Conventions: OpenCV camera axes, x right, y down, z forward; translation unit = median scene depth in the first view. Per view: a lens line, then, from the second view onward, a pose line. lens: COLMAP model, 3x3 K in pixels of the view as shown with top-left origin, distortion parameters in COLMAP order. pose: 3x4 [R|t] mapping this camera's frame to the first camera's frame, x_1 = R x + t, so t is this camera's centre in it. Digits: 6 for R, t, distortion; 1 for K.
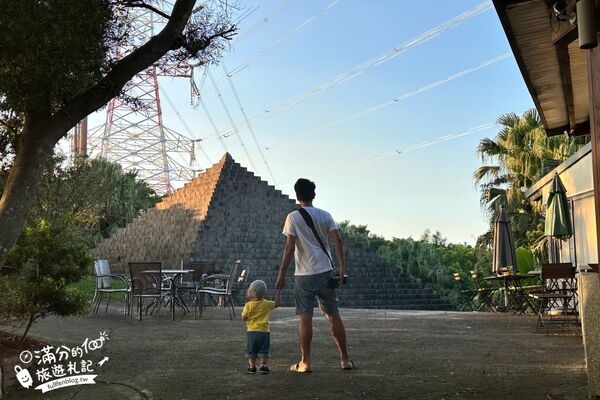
lens RADIAL K [[763.0, 0, 299.9], [0, 763.0, 199.9], [0, 0, 1]] dist [-0.001936, 0.000000]
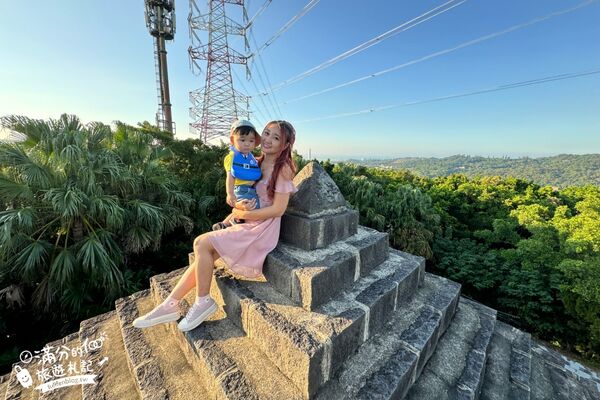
lens RADIAL K [[239.9, 0, 300.9], [0, 239.9, 200.5], [0, 0, 1]] dist [-0.004154, 0.000539]
pose [[0.997538, 0.025894, 0.065179, -0.027021], [-0.045027, 0.948976, 0.312117, -0.018713], [-0.053771, -0.314284, 0.947805, 0.257136]]
